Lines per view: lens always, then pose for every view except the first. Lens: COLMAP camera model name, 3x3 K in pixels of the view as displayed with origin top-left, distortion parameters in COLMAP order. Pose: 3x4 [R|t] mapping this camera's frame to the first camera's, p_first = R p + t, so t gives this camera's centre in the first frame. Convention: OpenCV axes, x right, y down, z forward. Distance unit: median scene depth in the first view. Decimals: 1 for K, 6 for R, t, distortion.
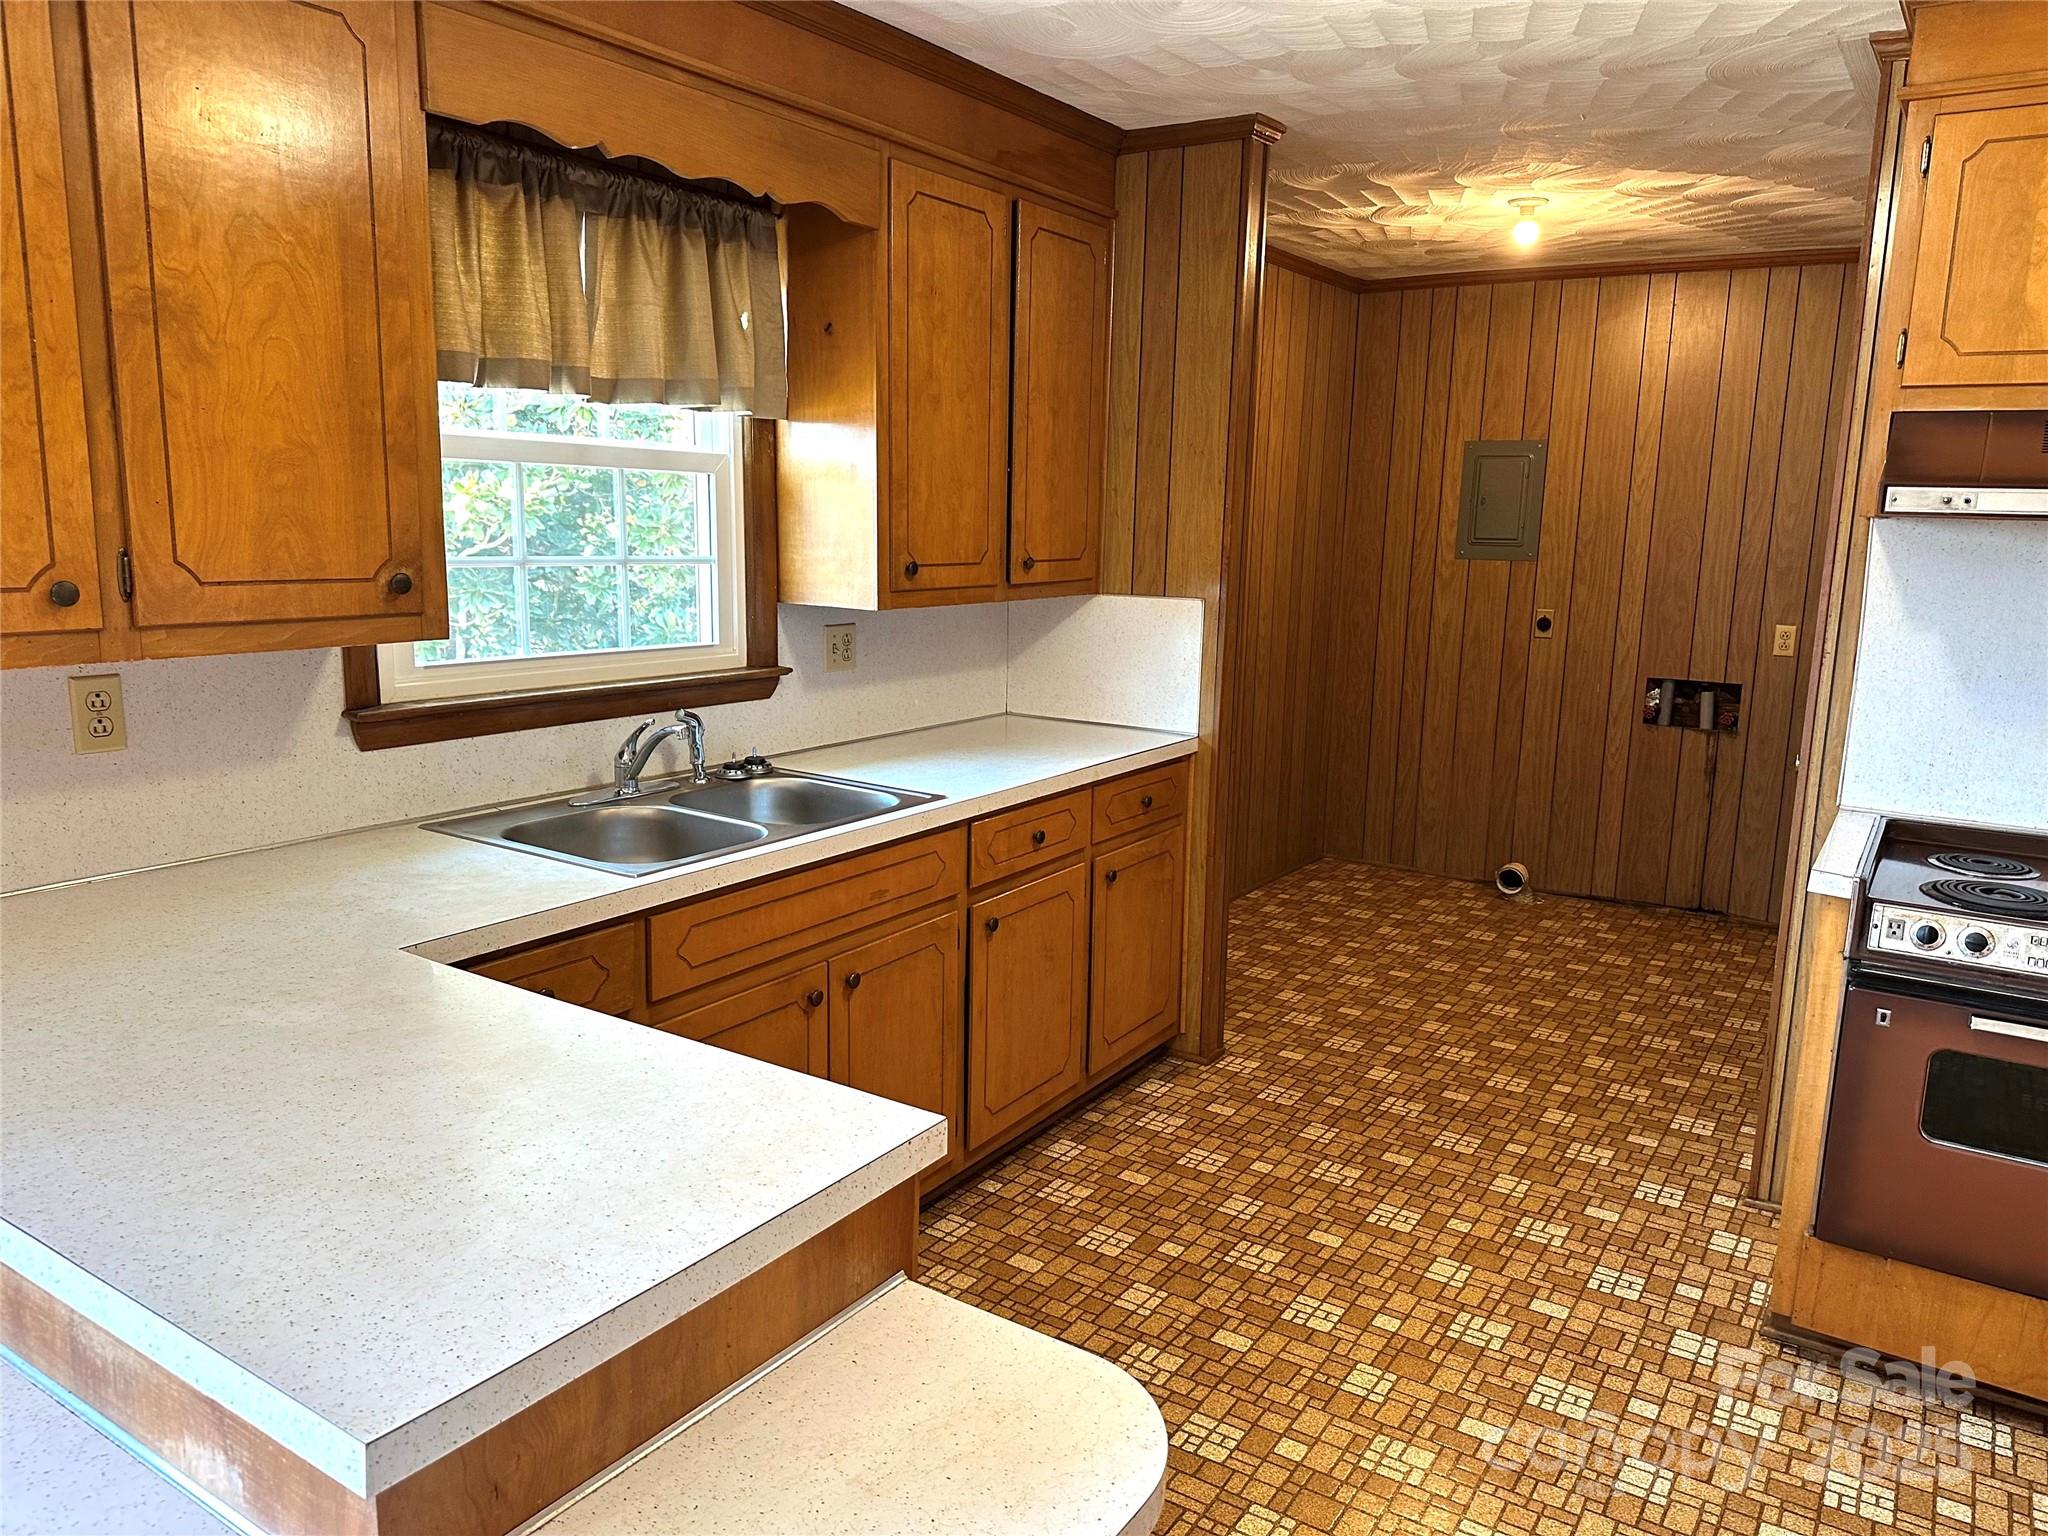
lens RADIAL K [[1444.8, 0, 1037.7], [0, 1444.8, 774.0], [0, 0, 1]] dist [0.085116, -0.107917]
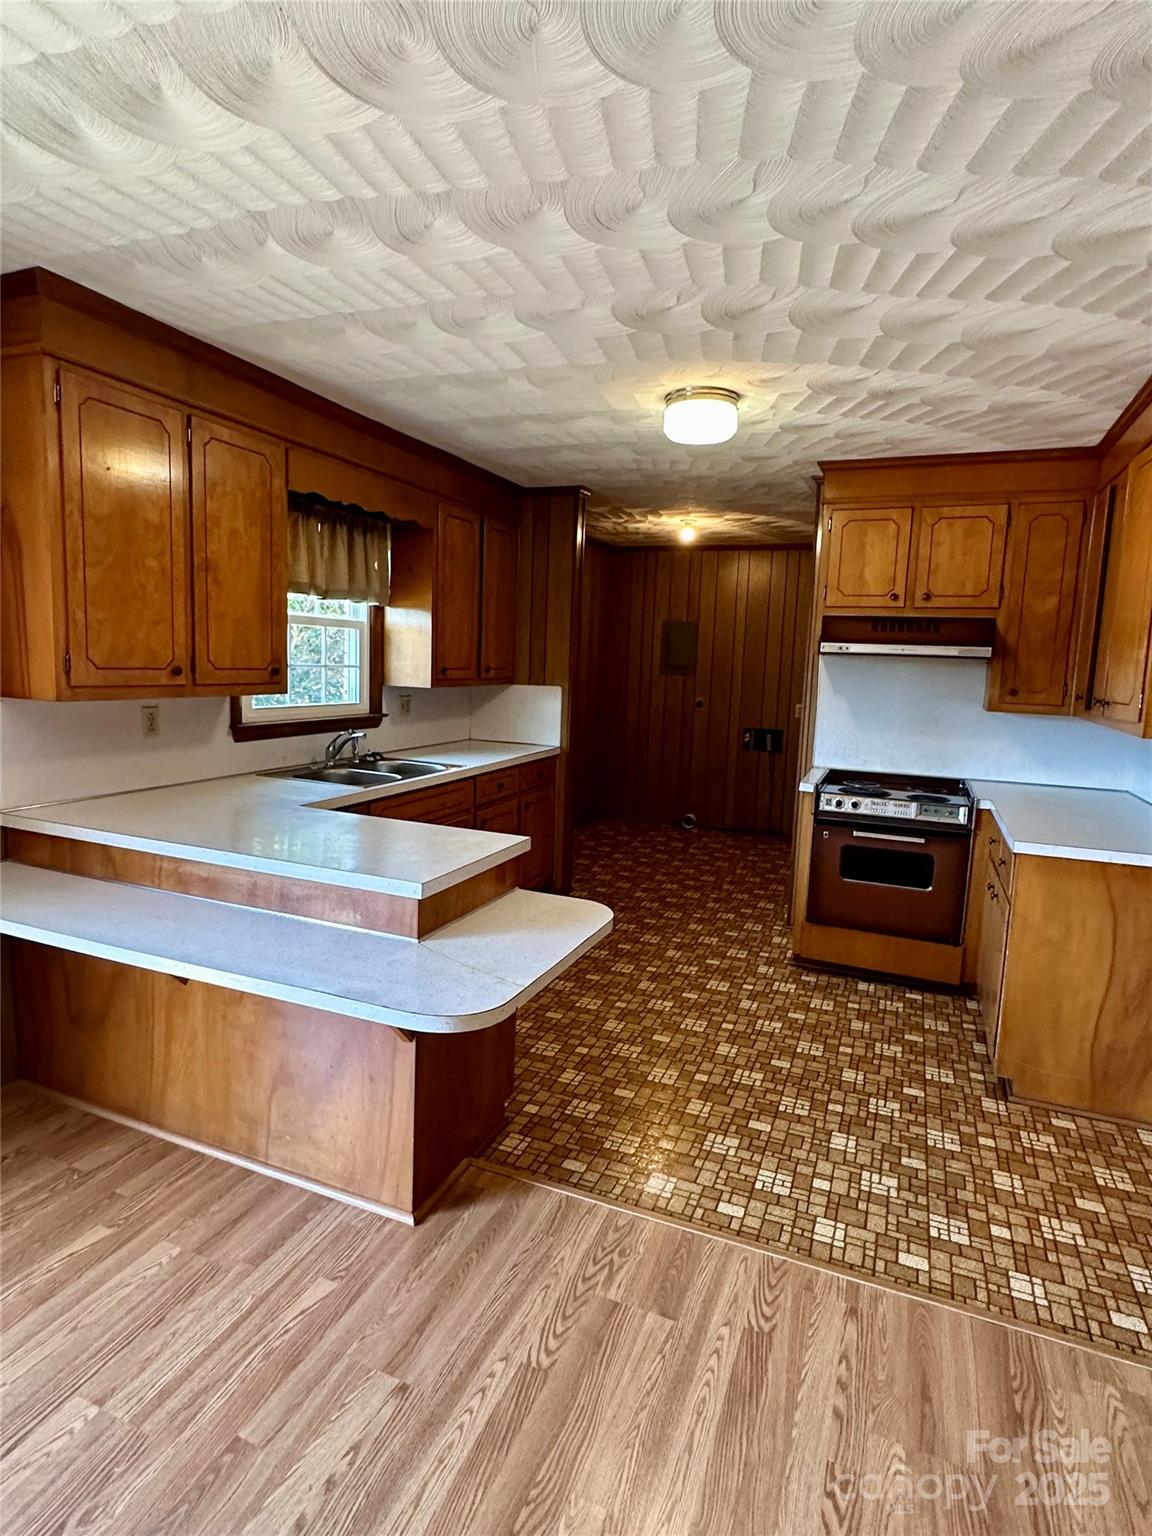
lens RADIAL K [[834.6, 0, 573.0], [0, 834.6, 763.5], [0, 0, 1]] dist [-0.001353, 0.001892]
pose [[0.982229, -0.012385, 0.187277, -0.138682], [0.021655, 0.998635, -0.047533, 0.076333], [-0.186433, 0.050744, 0.981156, -0.350284]]
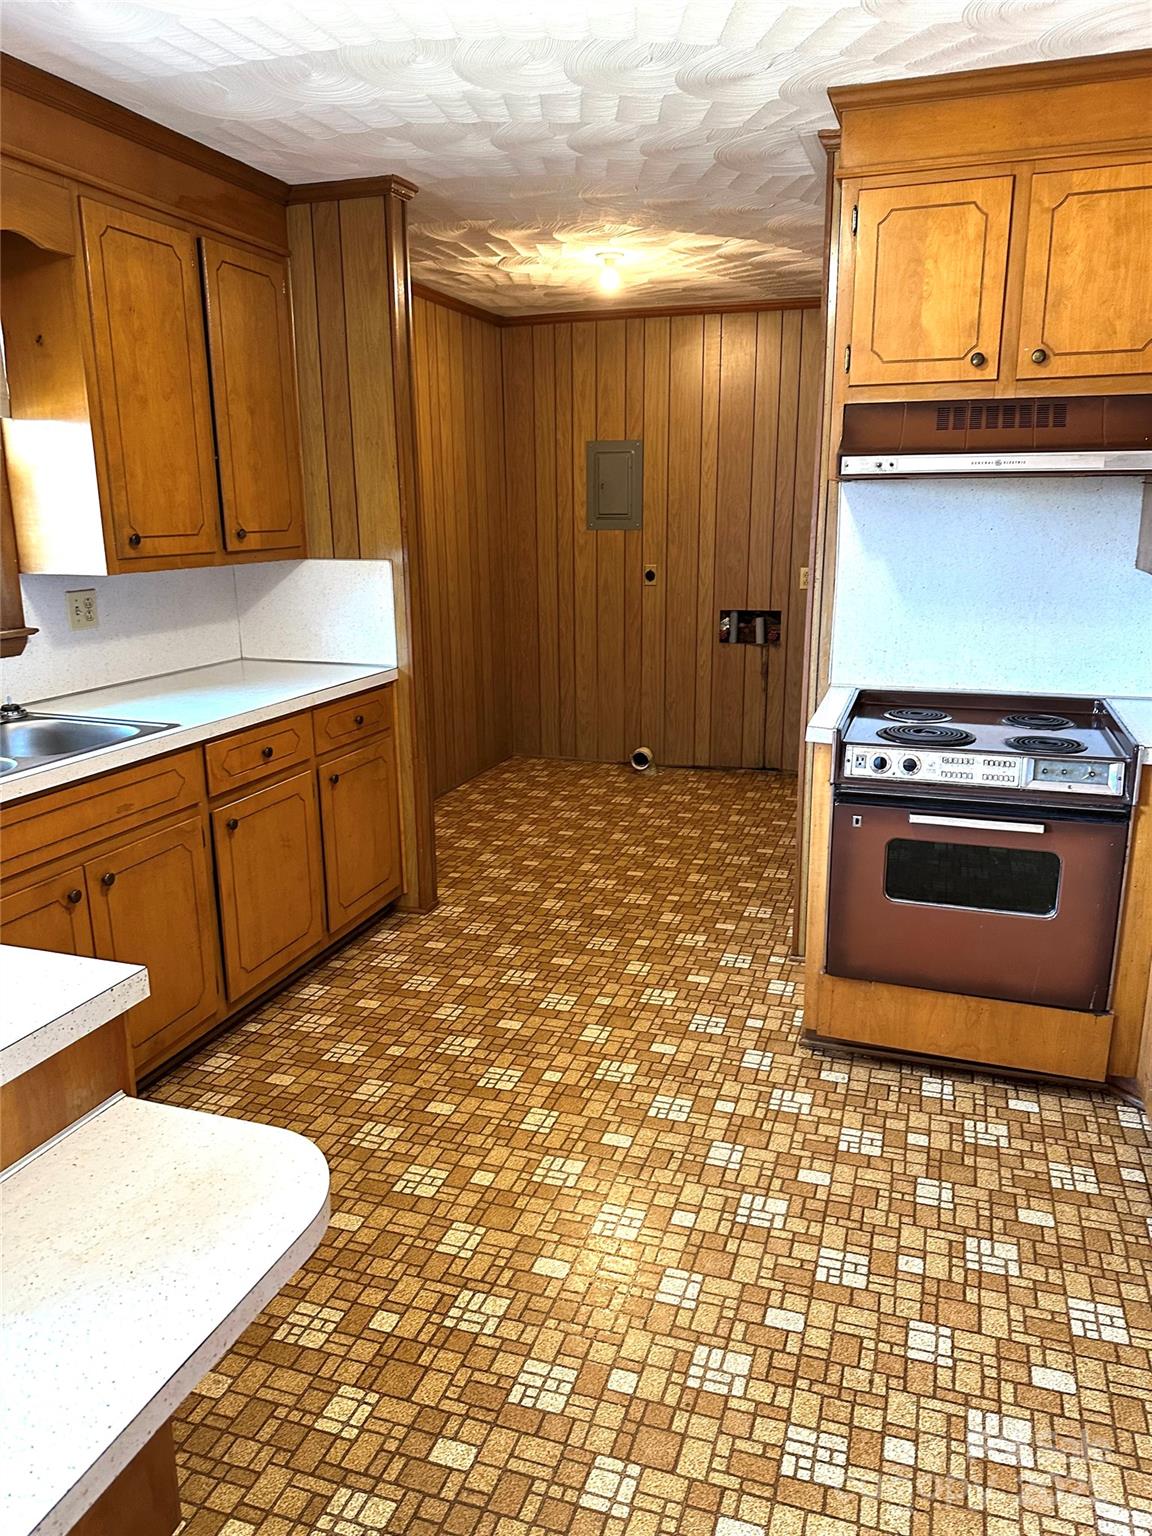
lens RADIAL K [[1083.6, 0, 586.9], [0, 1083.6, 769.9], [0, 0, 1]] dist [0.085116, -0.107917]
pose [[0.966483, -0.088116, 0.241134, 0.040821], [0.074025, 0.995010, 0.066901, 0.016139], [-0.245826, -0.046808, 0.968183, 0.003975]]
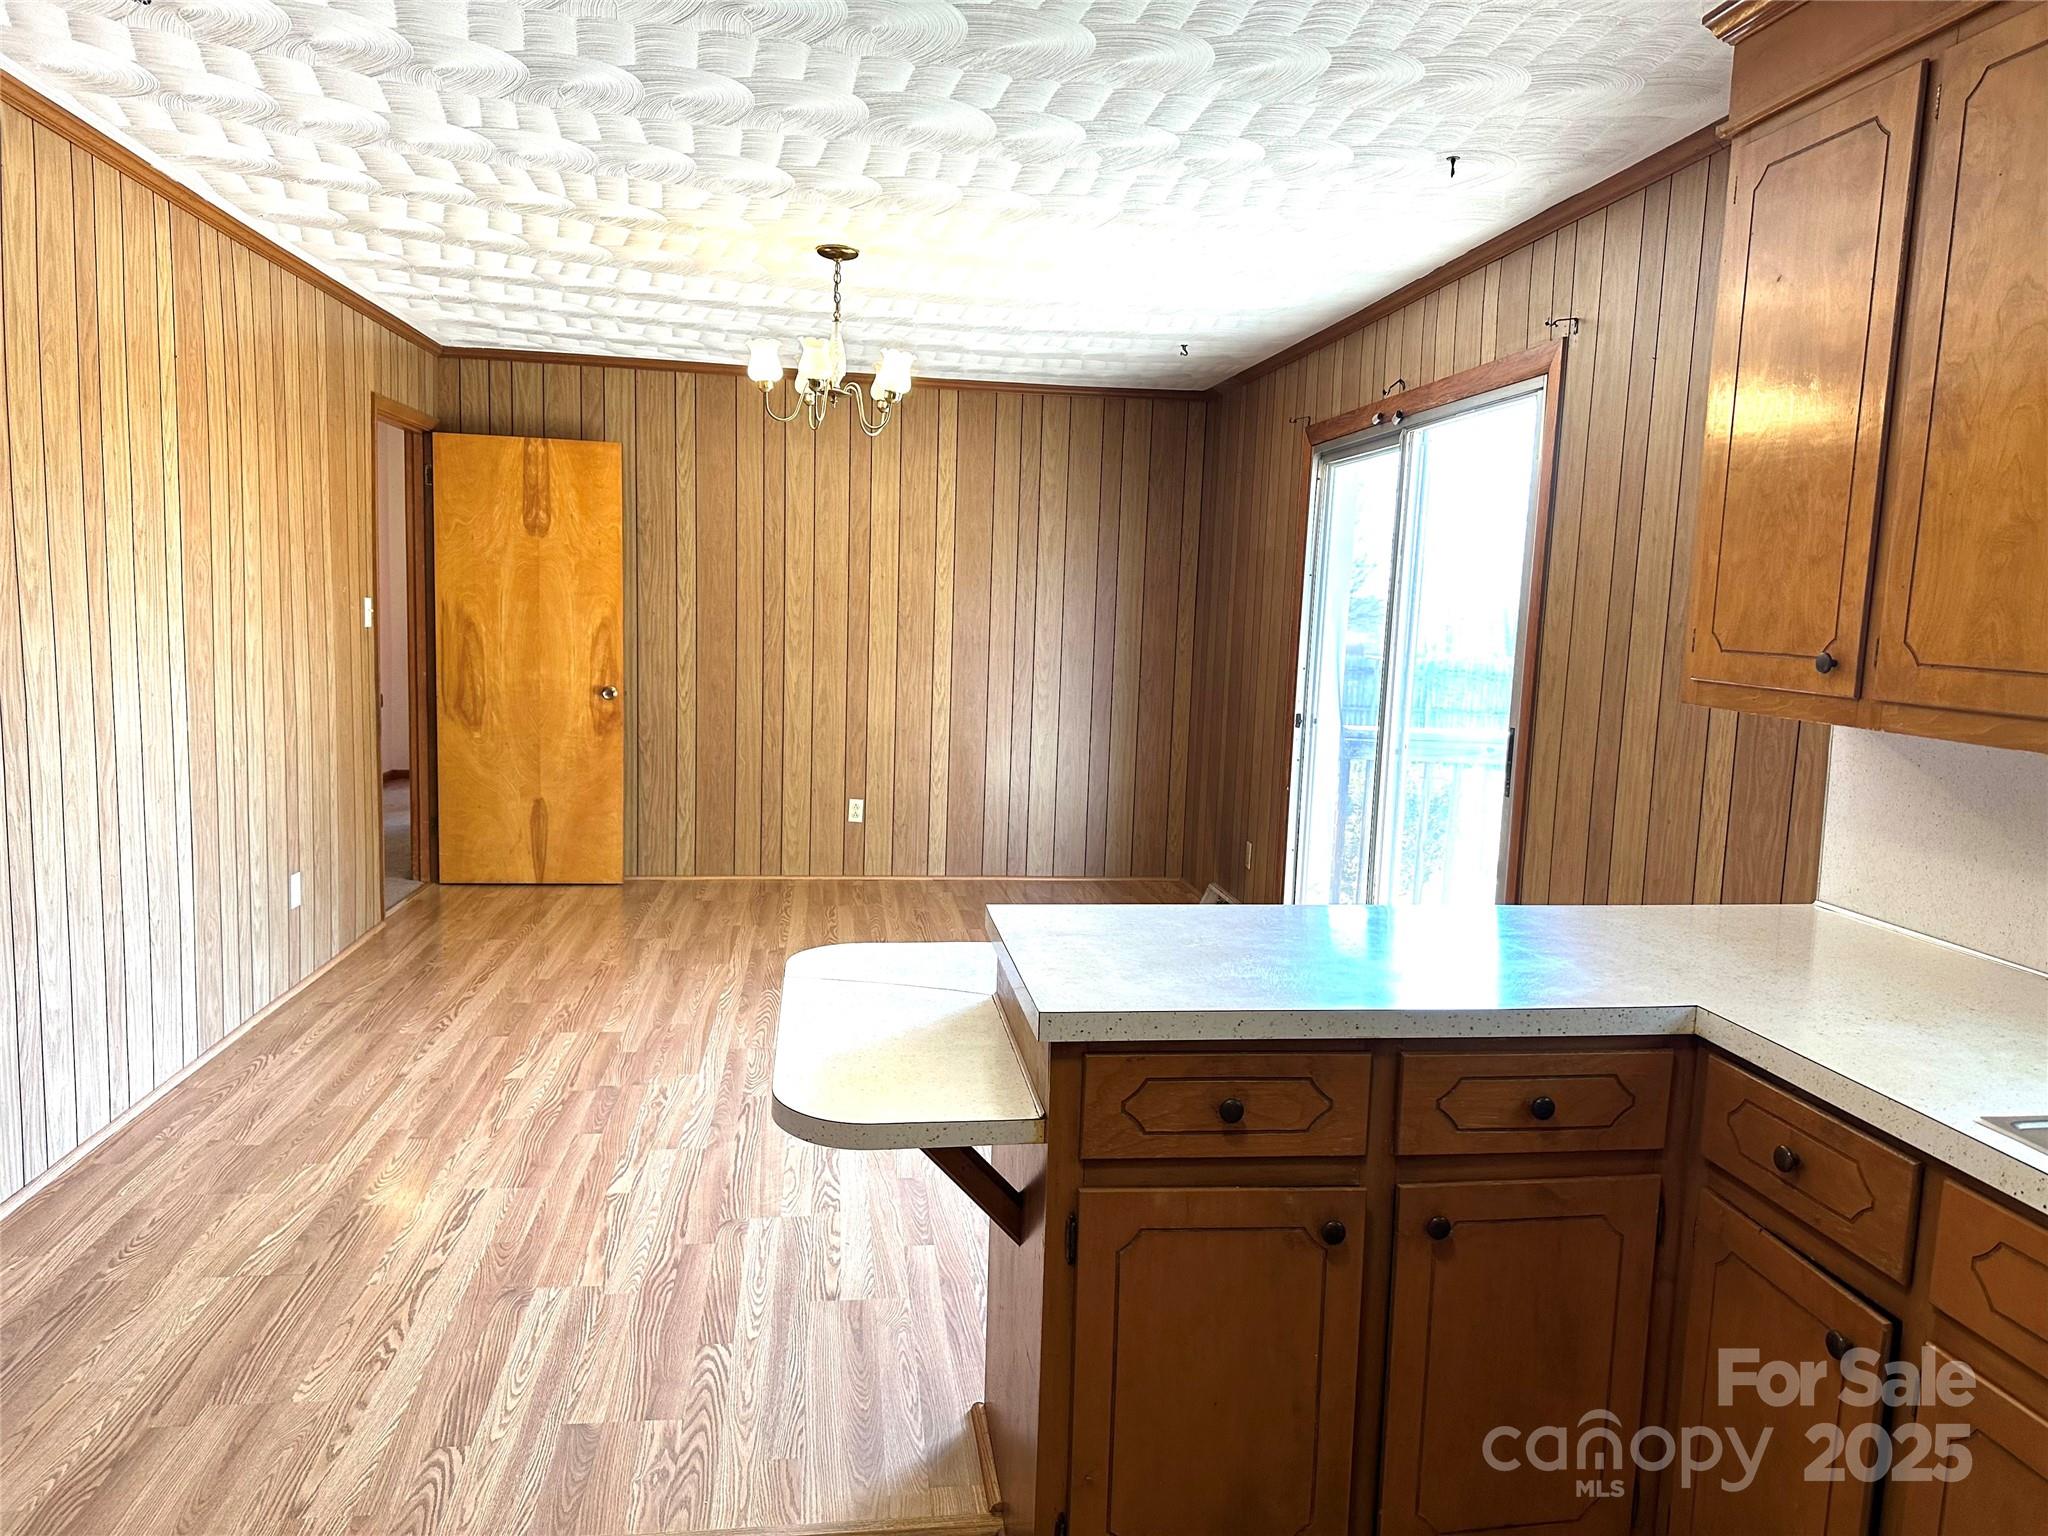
lens RADIAL K [[1444.8, 0, 1031.4], [0, 1444.8, 774.0], [0, 0, 1]] dist [0.085116, -0.107917]
pose [[-0.752611, 0.028725, -0.657839, 0.351985], [-0.171723, 0.955914, 0.238203, -0.120137], [0.635680, 0.292240, -0.714498, 0.840278]]
